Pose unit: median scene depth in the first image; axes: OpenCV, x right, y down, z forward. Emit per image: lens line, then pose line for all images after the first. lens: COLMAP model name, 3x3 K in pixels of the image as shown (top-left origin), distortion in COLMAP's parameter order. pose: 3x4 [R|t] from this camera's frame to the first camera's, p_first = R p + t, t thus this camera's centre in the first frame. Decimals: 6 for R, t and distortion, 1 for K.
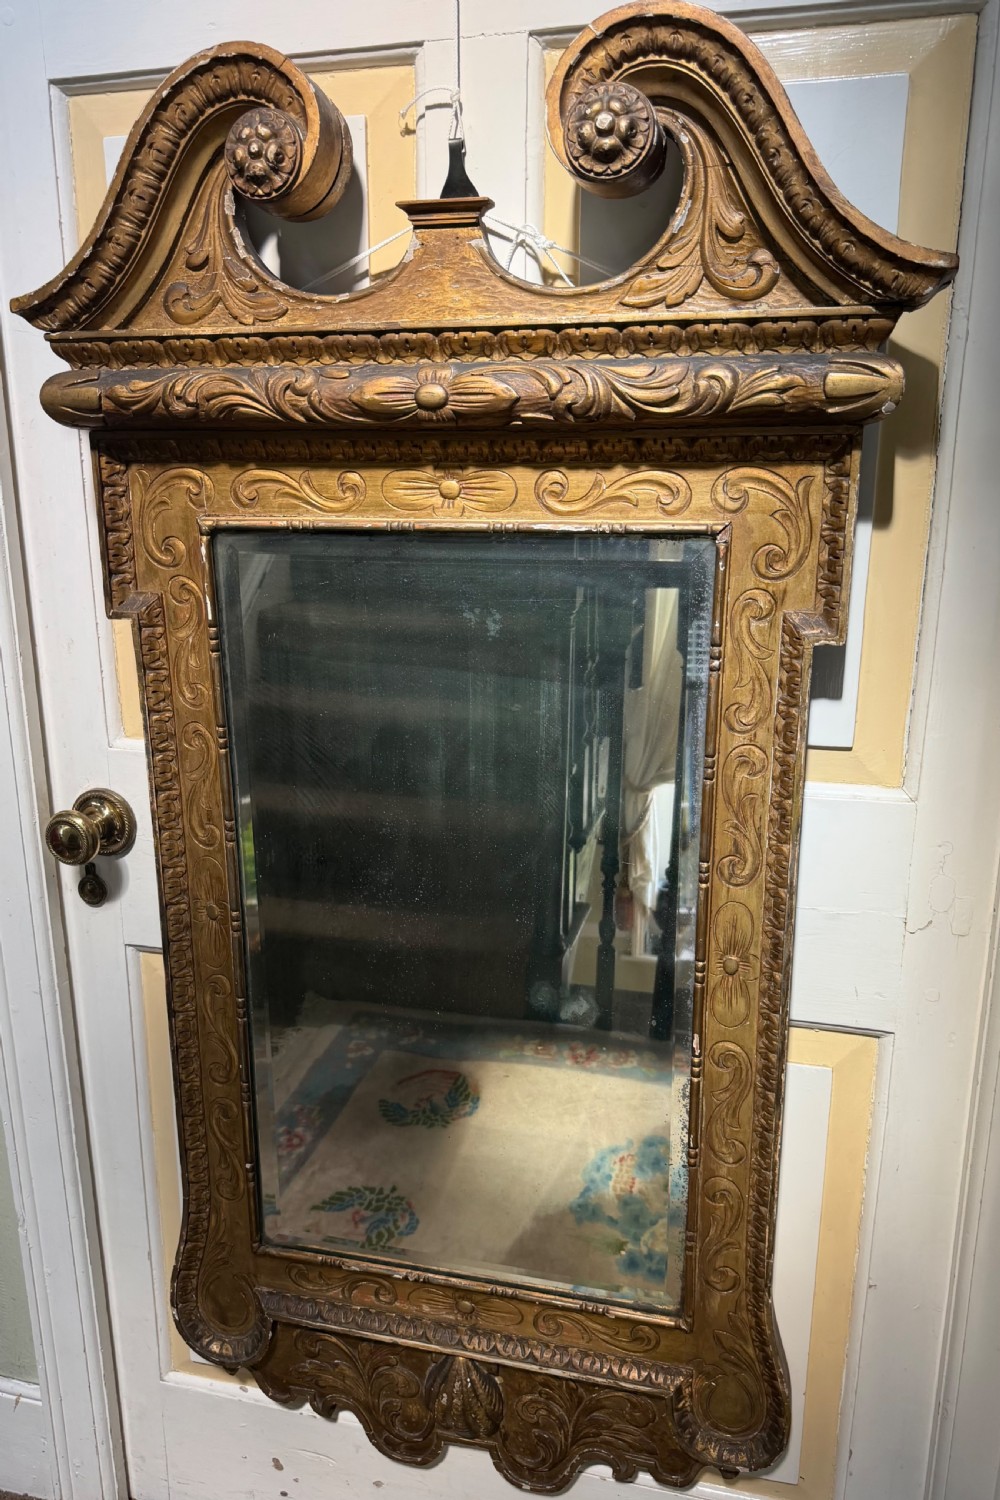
lens RADIAL K [[1168.3, 0, 493.2], [0, 1168.3, 780.6], [0, 0, 1]] dist [0.015250, -0.029972]
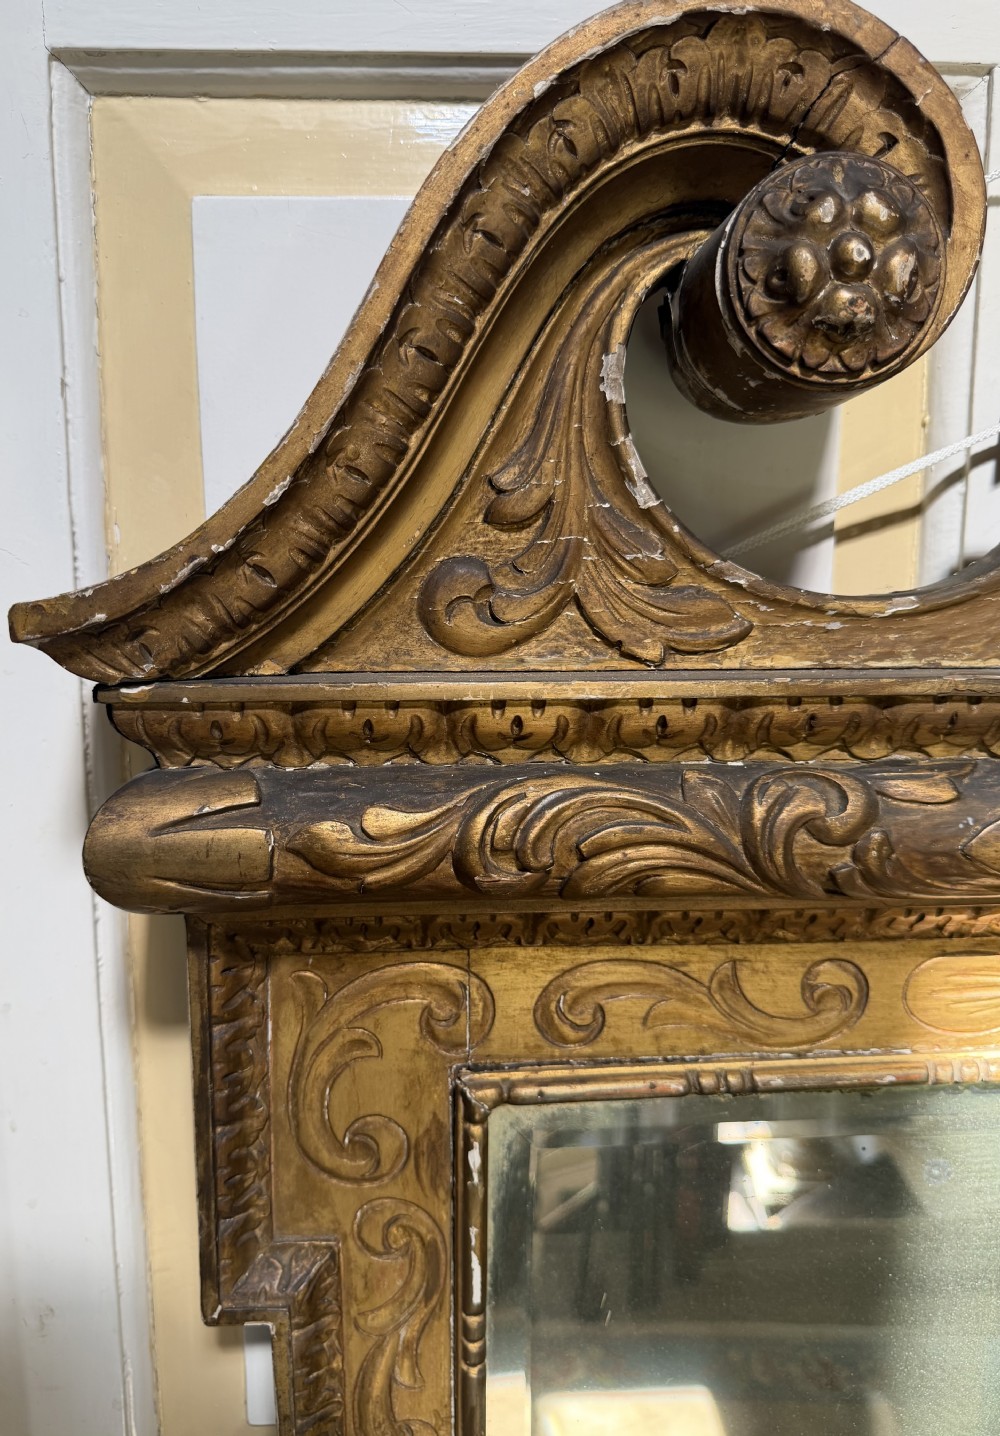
lens RADIAL K [[1084.6, 0, 450.4], [0, 1084.6, 728.3], [0, 0, 1]] dist [0.005875, -0.036883]
pose [[0.952644, -0.051291, 0.299730, -0.389816], [0.081992, 0.992492, -0.090757, -0.336566], [-0.292825, 0.111035, 0.949697, 0.661565]]
